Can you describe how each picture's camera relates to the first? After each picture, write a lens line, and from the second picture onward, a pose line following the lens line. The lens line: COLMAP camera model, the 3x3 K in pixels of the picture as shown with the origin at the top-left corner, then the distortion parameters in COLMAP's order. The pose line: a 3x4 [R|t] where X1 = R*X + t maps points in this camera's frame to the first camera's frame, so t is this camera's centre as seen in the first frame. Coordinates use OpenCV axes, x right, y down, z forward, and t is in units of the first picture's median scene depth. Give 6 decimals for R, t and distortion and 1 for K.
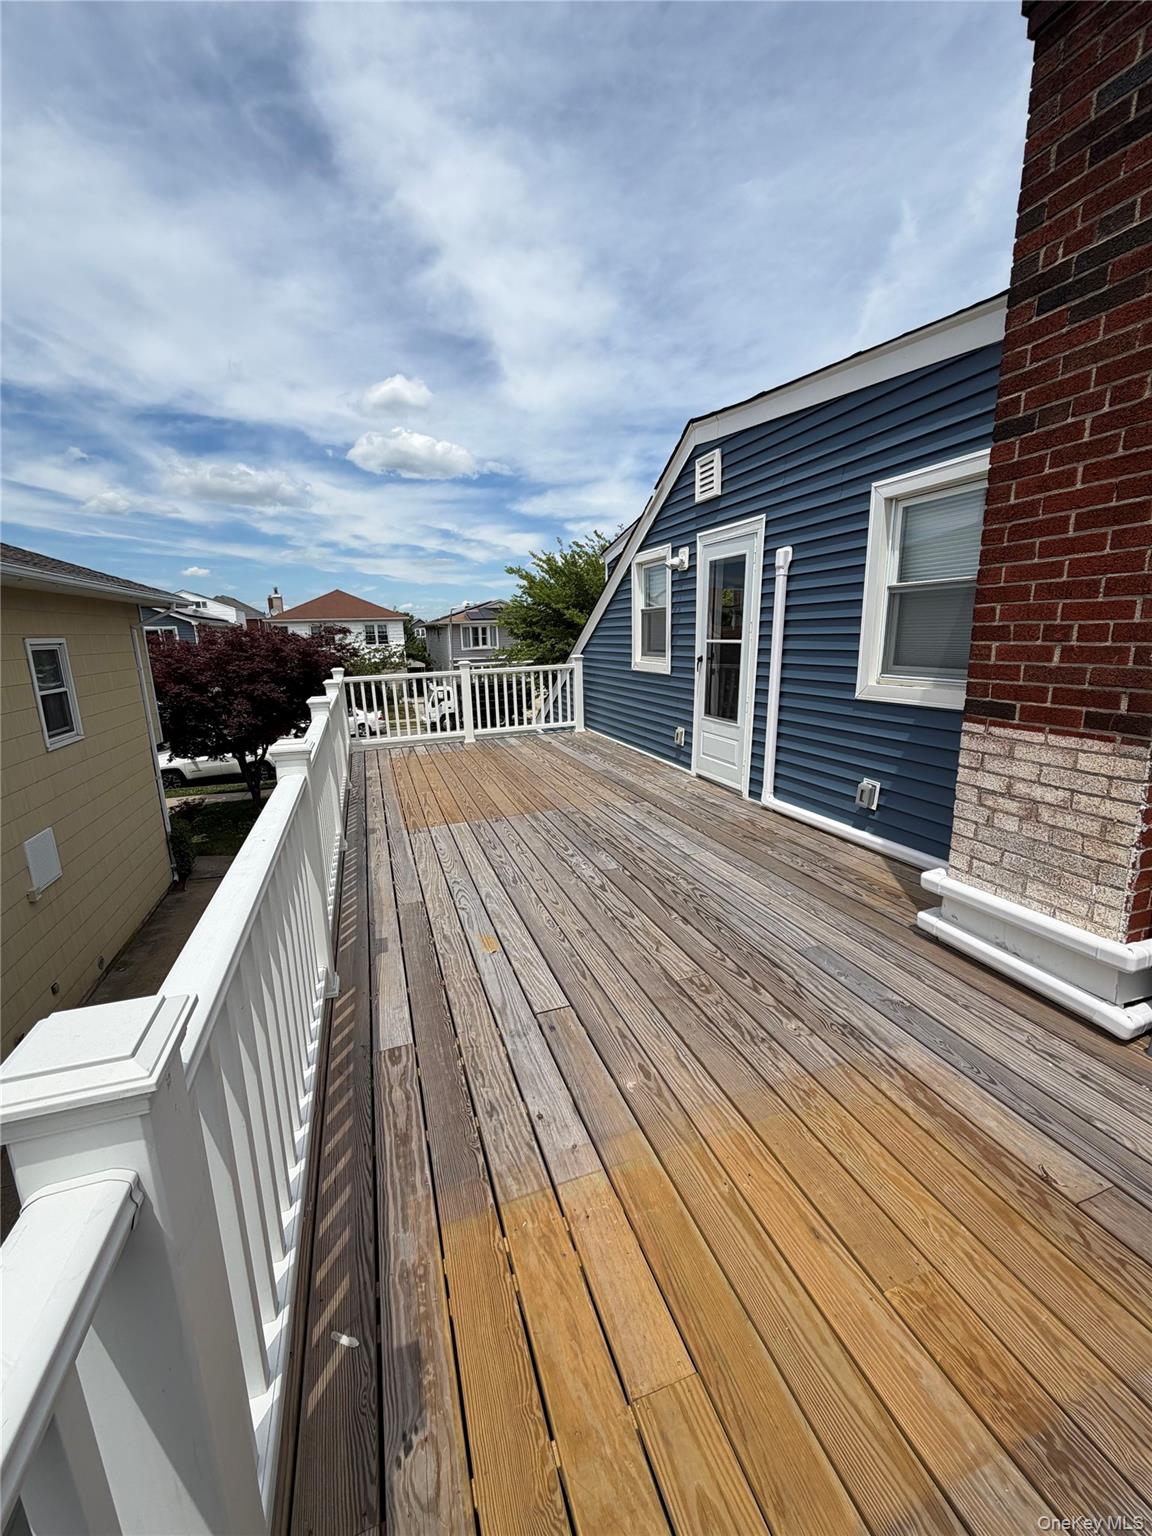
lens RADIAL K [[615.2, 0, 575.2], [0, 615.2, 773.5], [0, 0, 1]] dist [-0.000133, 0.000883]
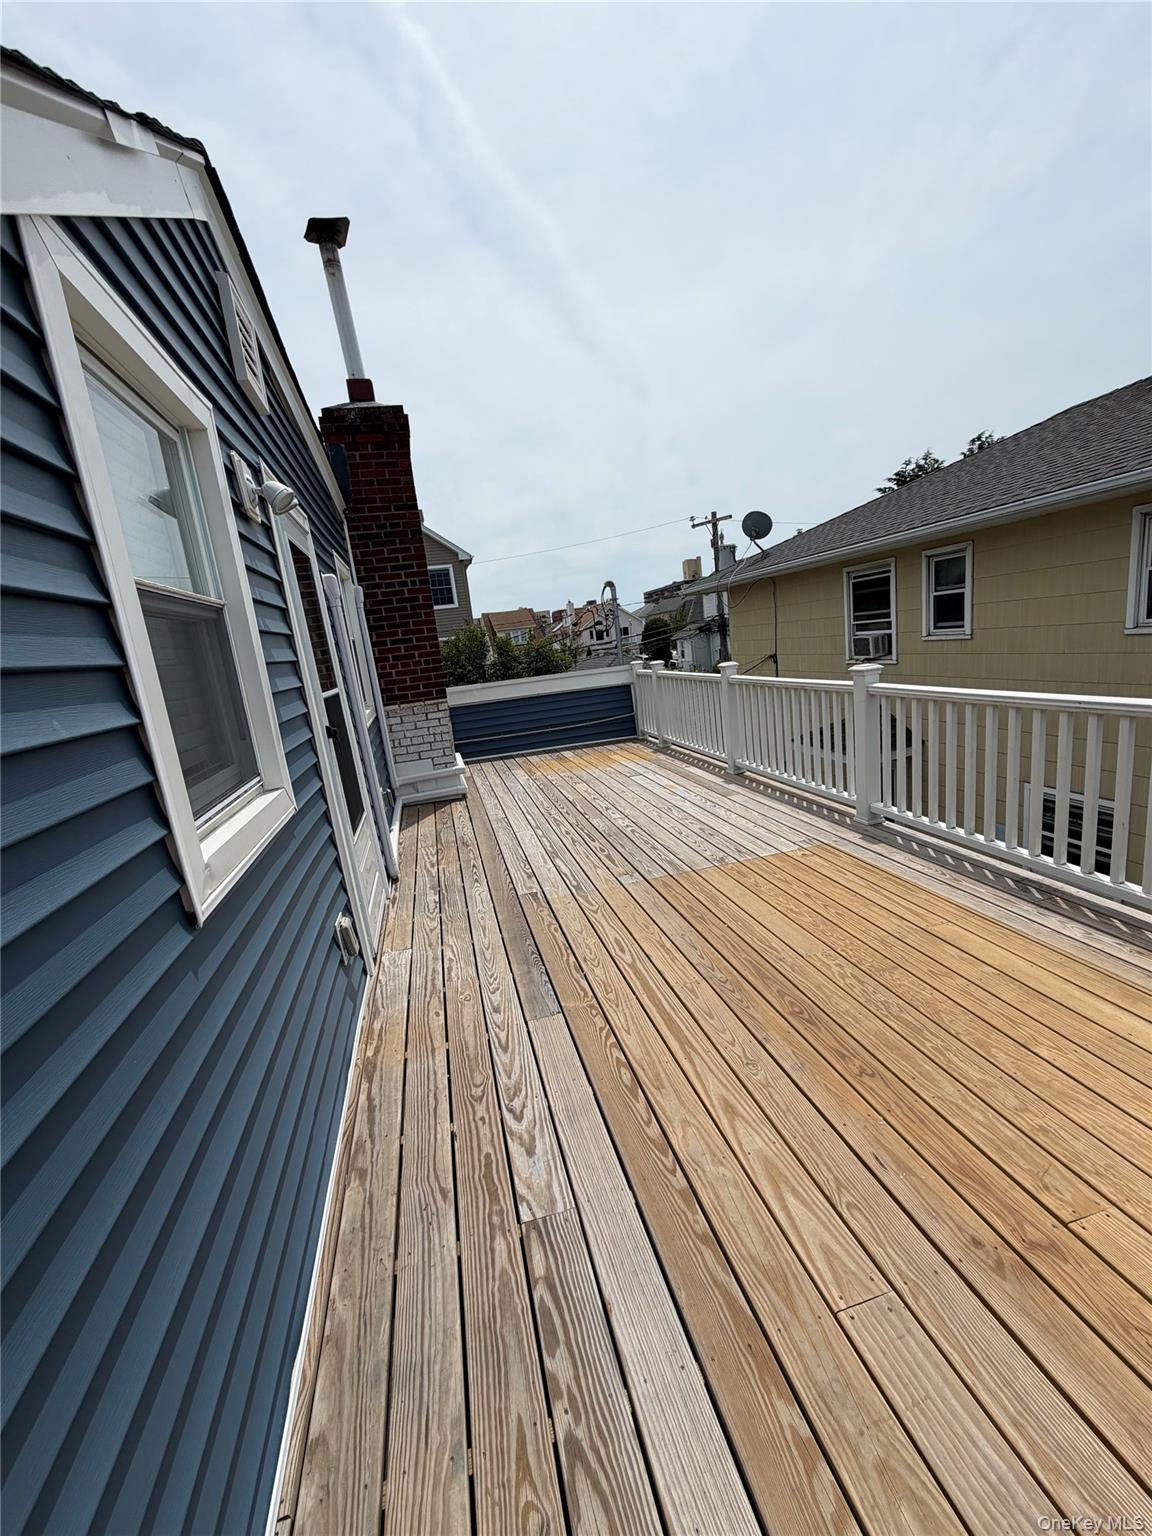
lens RADIAL K [[615.2, 0, 572.8], [0, 615.2, 765.6], [0, 0, 1]] dist [-0.000133, 0.000883]
pose [[-0.985072, 0.121585, 0.121860, -0.055823], [0.161505, 0.897756, 0.409817, -0.436606], [-0.059573, 0.423380, -0.903991, 1.892360]]
